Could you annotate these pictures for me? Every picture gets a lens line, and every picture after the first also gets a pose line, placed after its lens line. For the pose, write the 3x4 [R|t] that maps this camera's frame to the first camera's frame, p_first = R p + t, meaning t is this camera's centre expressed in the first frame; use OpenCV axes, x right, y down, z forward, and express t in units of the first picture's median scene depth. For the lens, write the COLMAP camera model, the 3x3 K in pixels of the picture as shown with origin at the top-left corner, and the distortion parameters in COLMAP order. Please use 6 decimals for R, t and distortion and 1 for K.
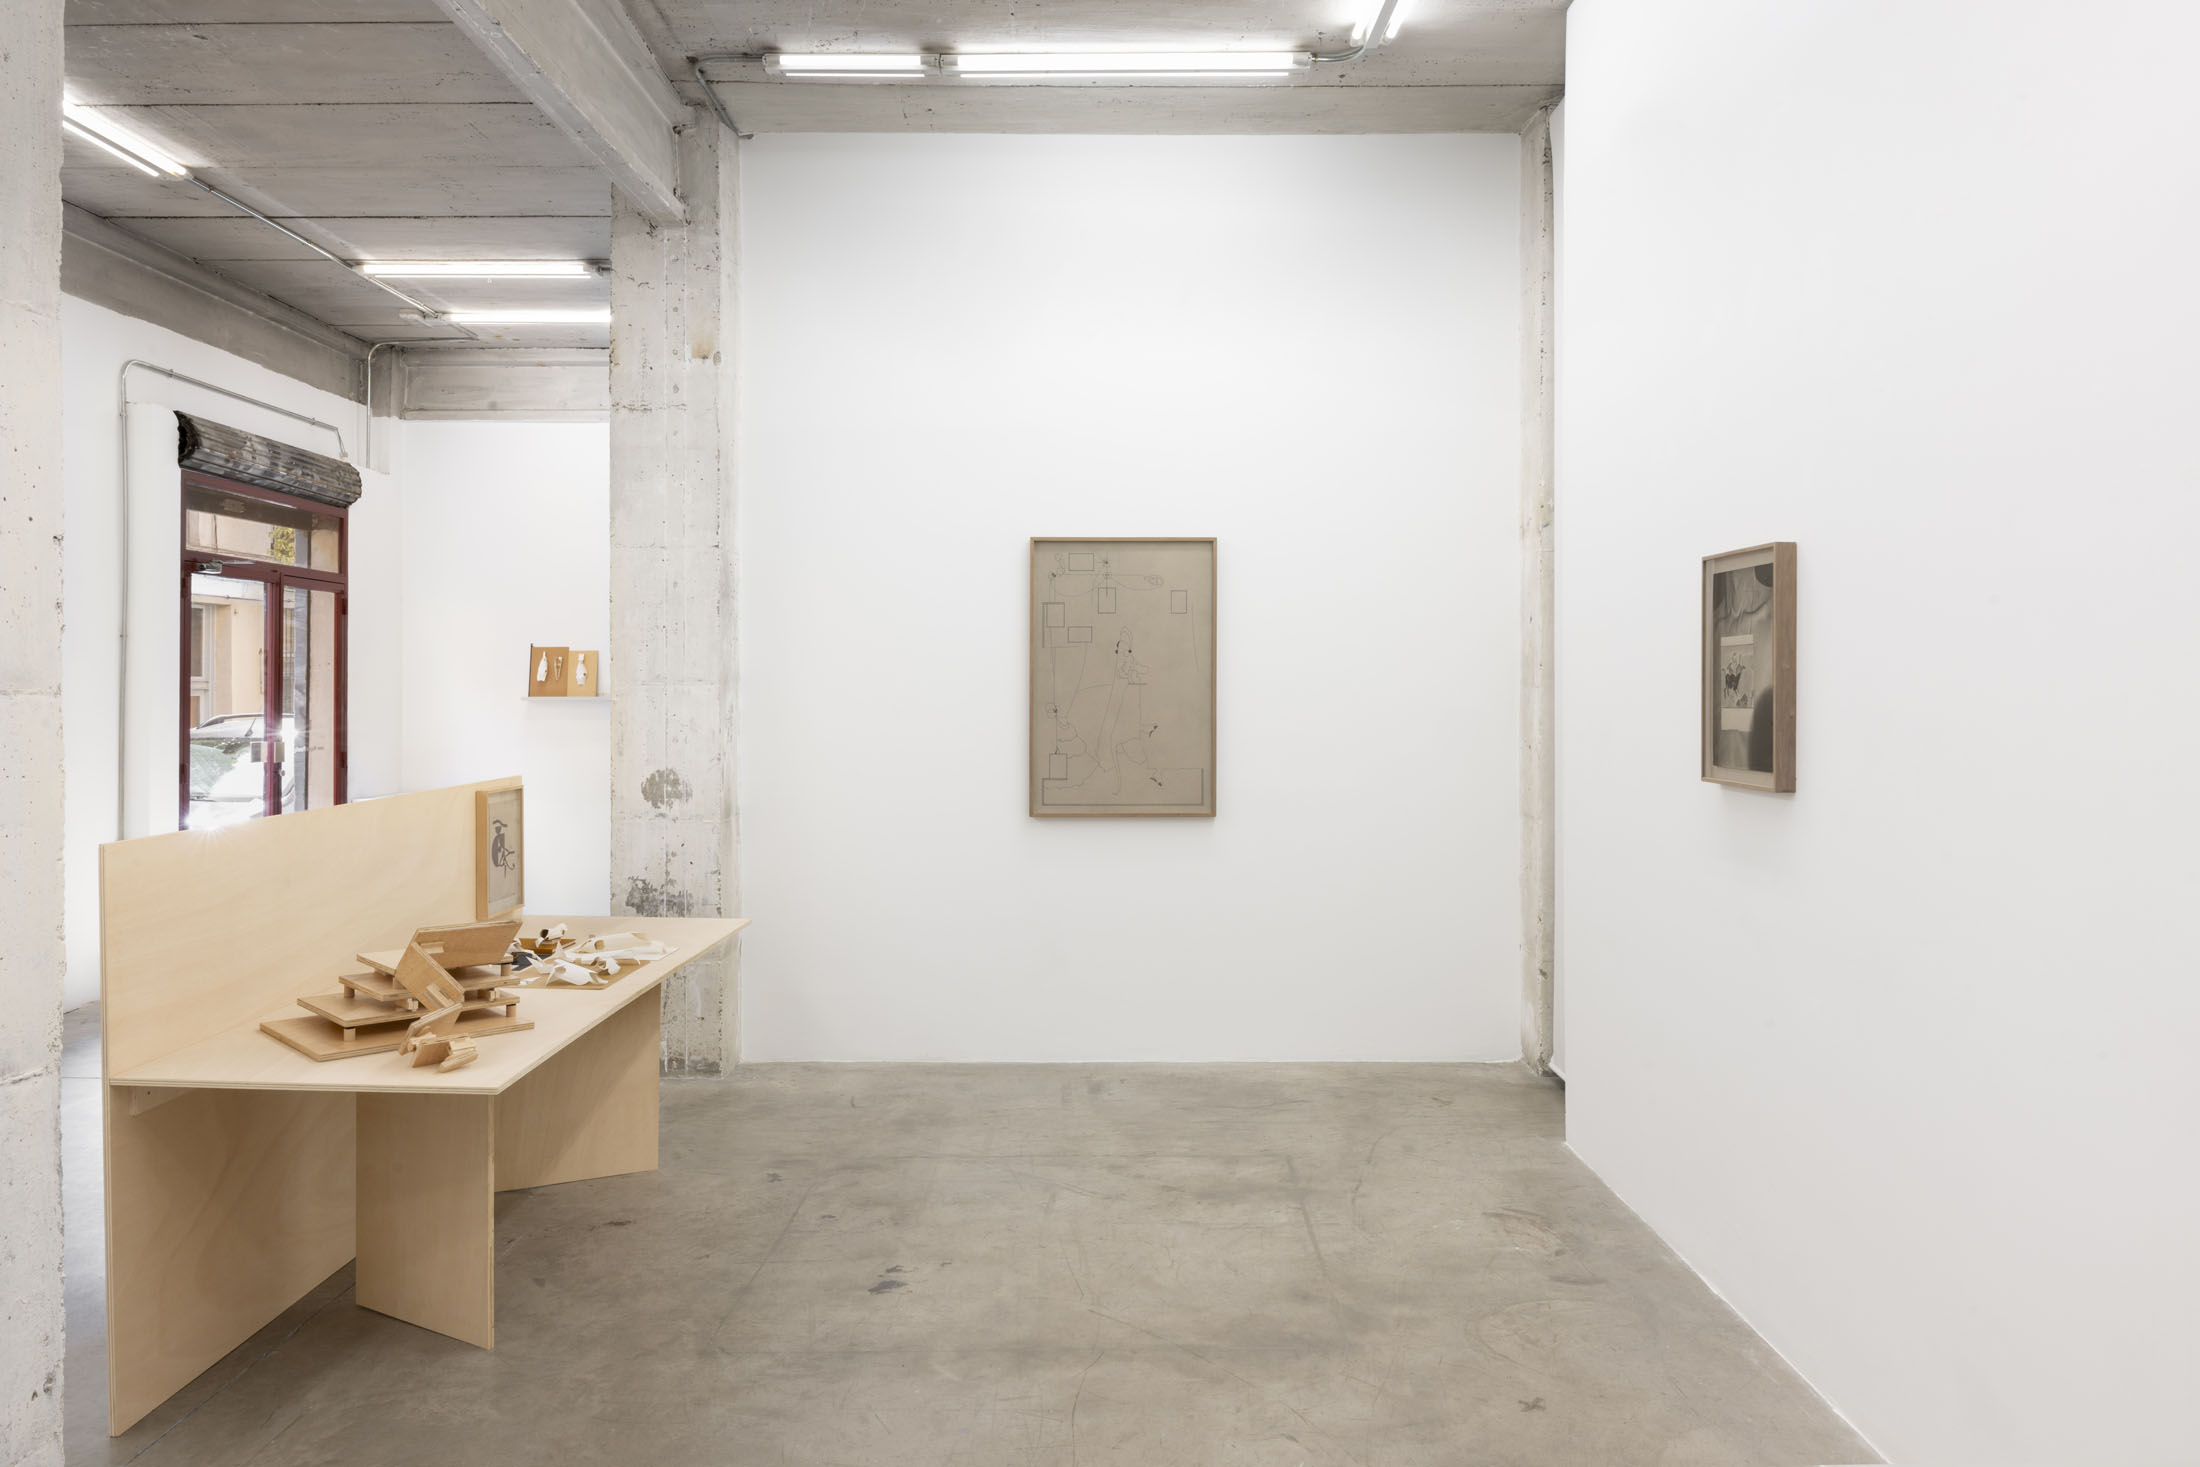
lens RADIAL K [[1654.9, 0, 1132.6], [0, 1654.9, 688.2], [0, 0, 1]] dist [-0.001700, -0.003522]
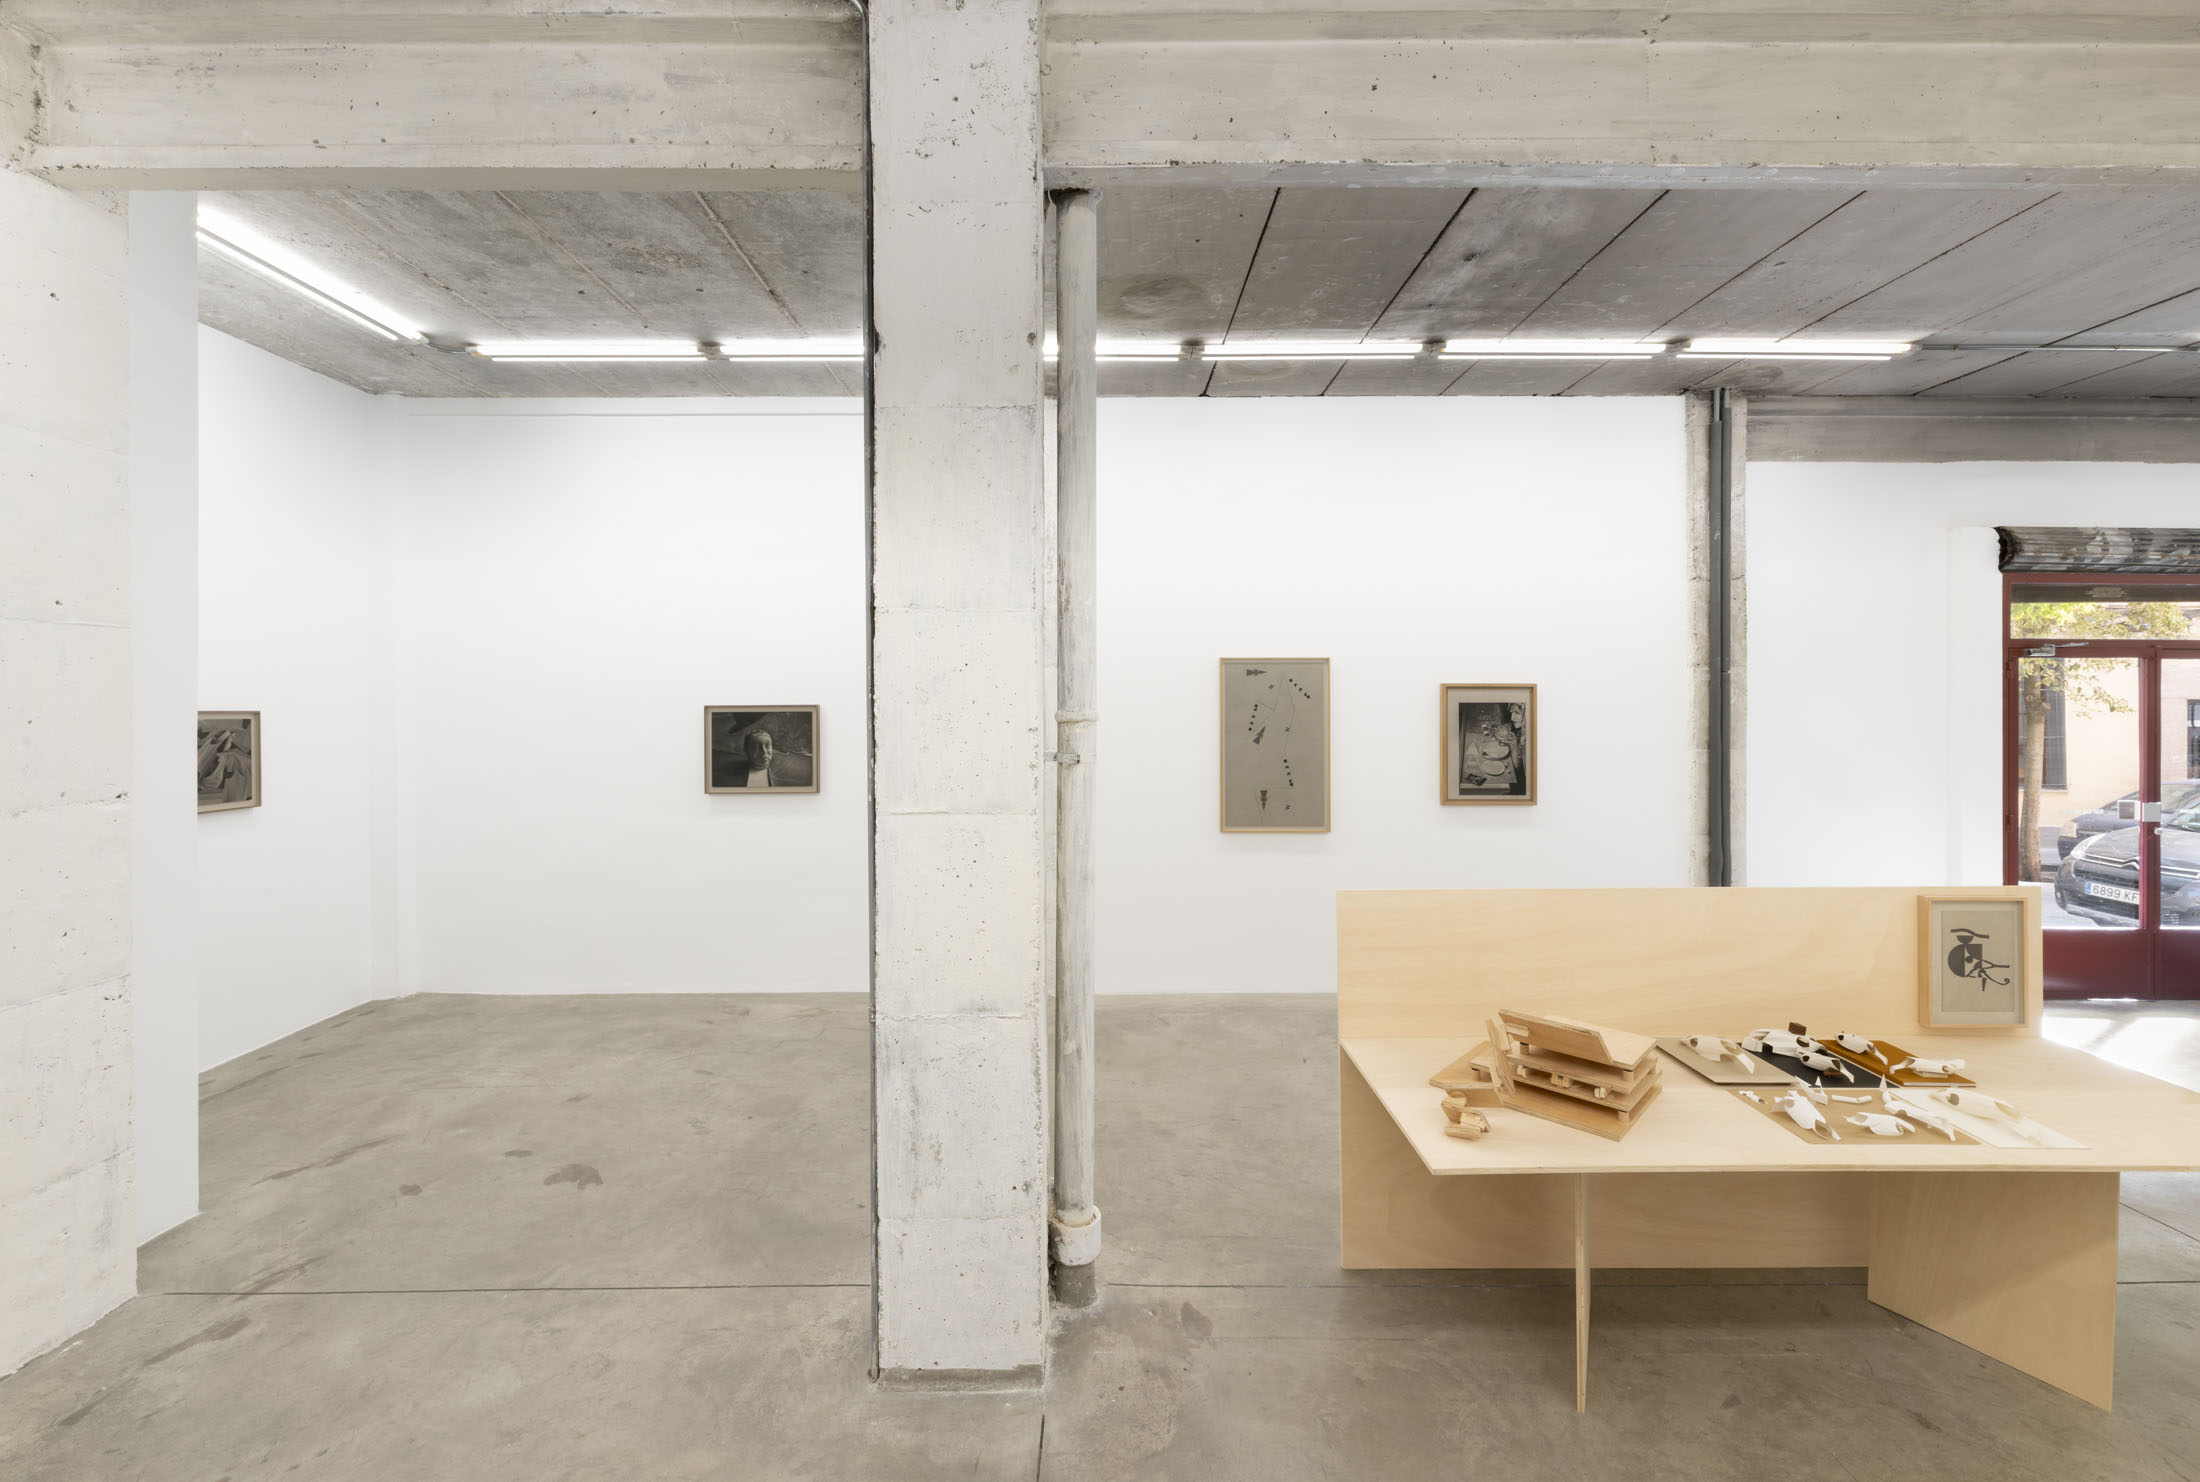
lens RADIAL K [[900.3, 0, 1071.3], [0, 900.3, 709.2], [0, 0, 1]] dist [0.002733, -0.000399]
pose [[-0.018929, 0.003275, -0.999815, 0.160496], [0.000624, 0.999994, 0.003264, -0.052904], [0.999821, -0.000562, -0.018931, 0.492120]]
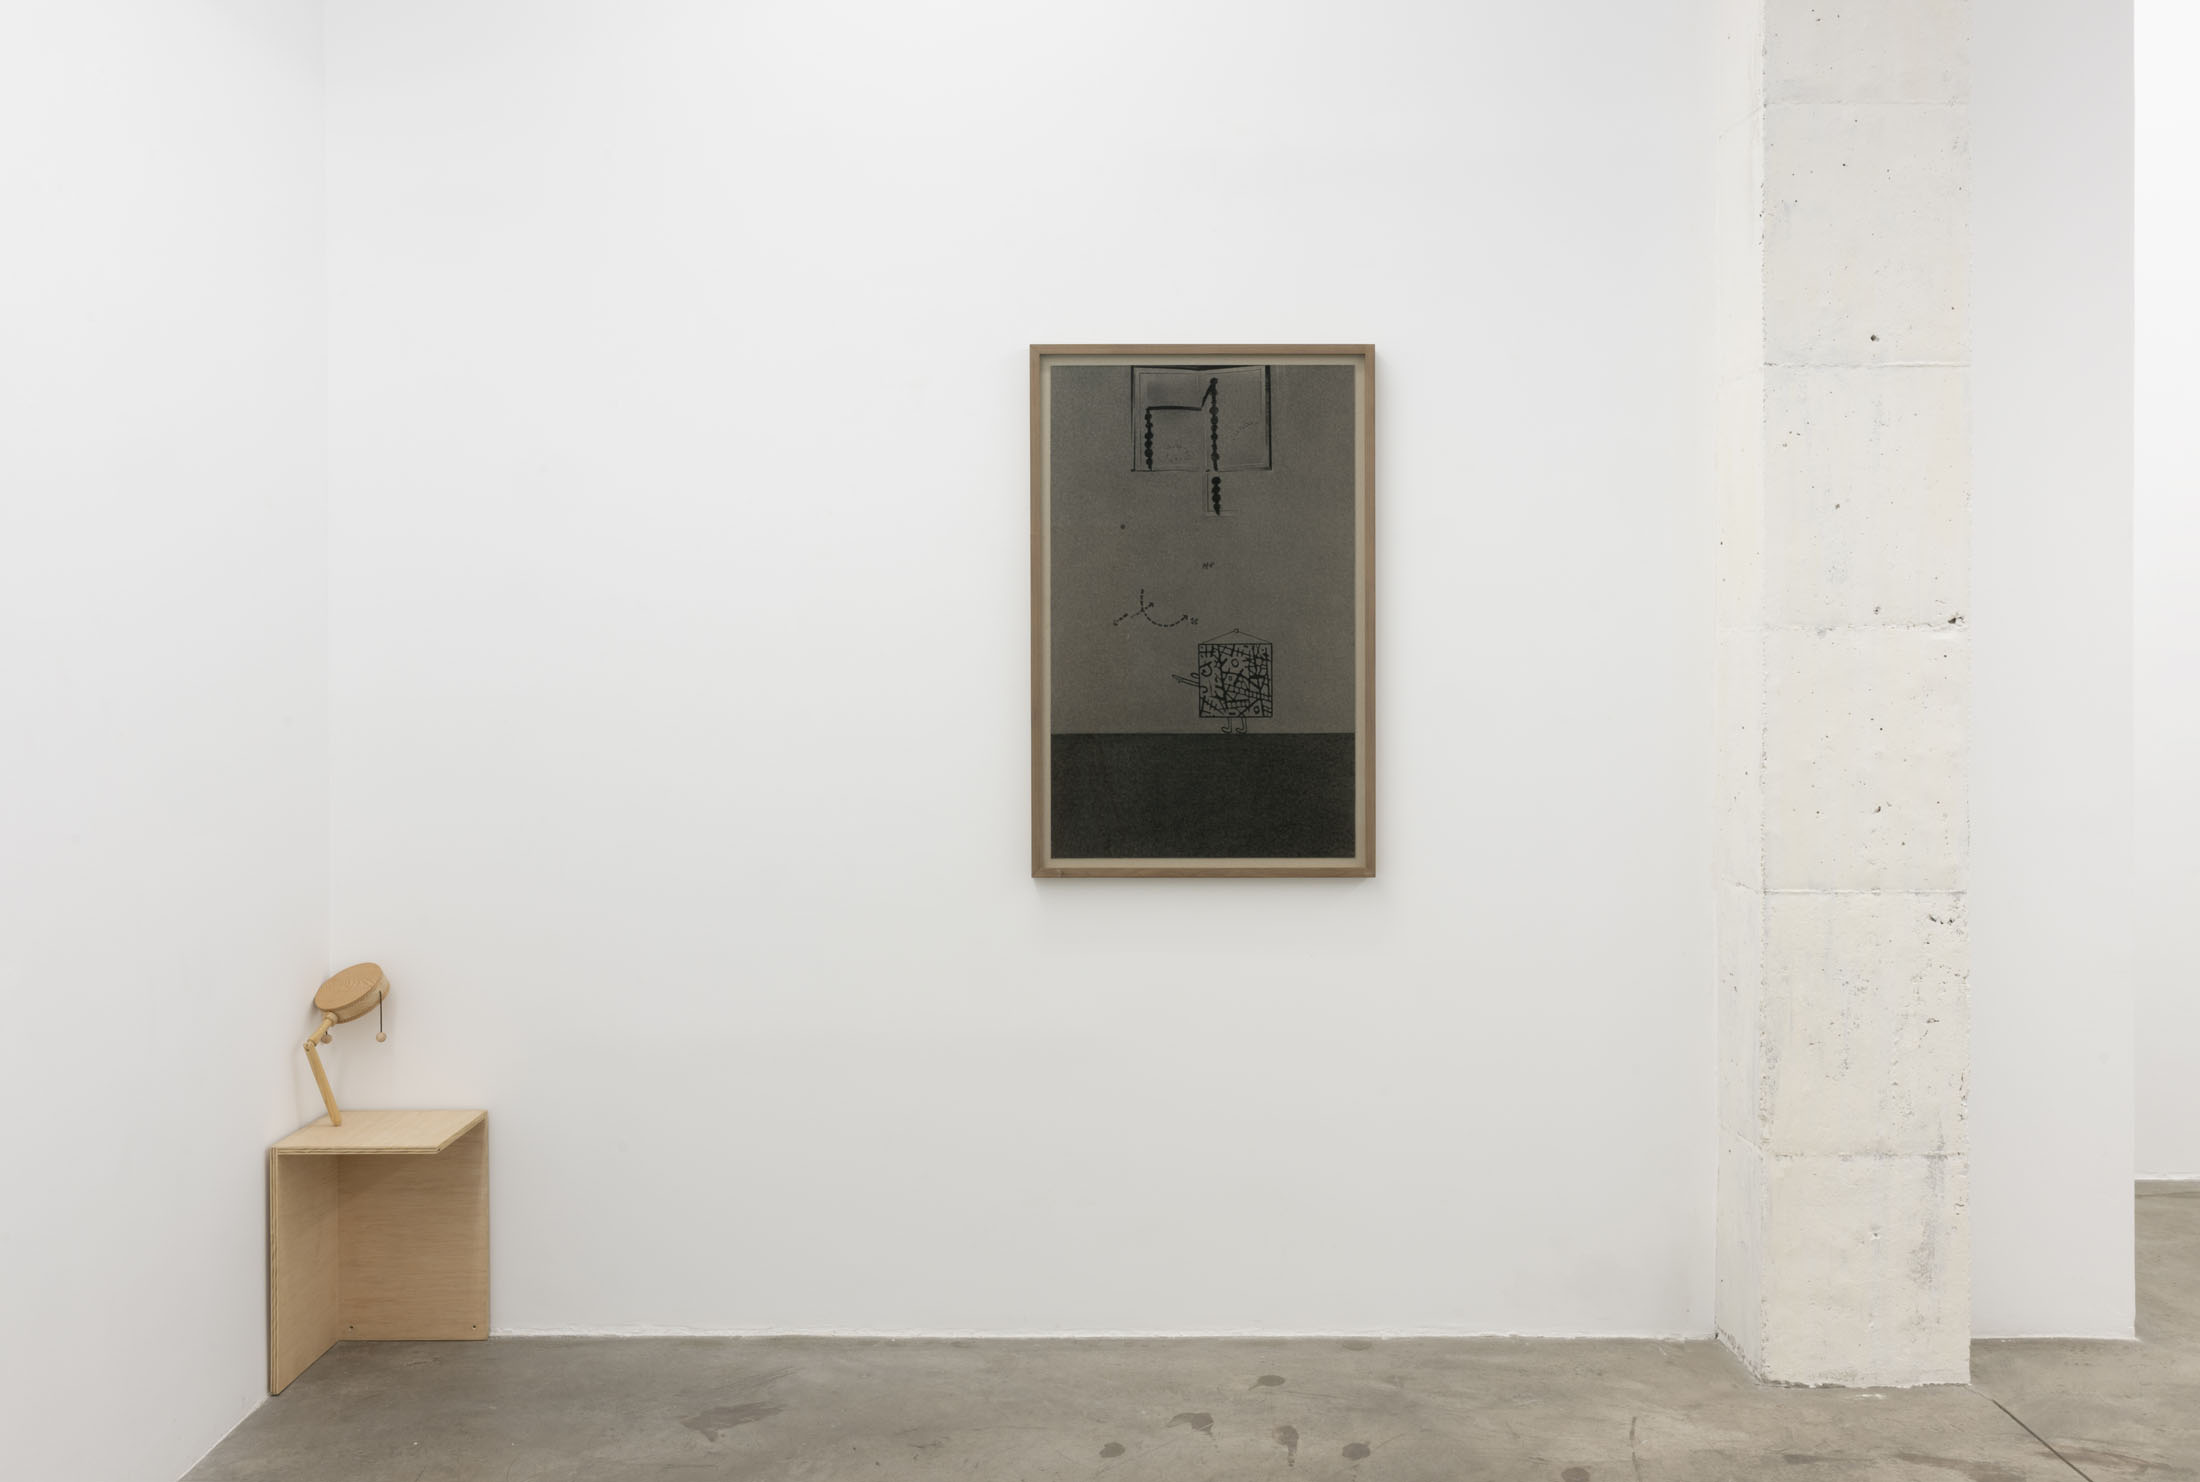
lens RADIAL K [[1968.8, 0, 1112.2], [0, 1968.8, 634.5], [0, 0, 1]] dist [-0.025347, 0.027625]
pose [[-0.999992, 0.001849, 0.003497, -0.033282], [0.001863, 0.999990, 0.003999, 0.001546], [-0.003489, 0.004005, -0.999986, 0.687372]]
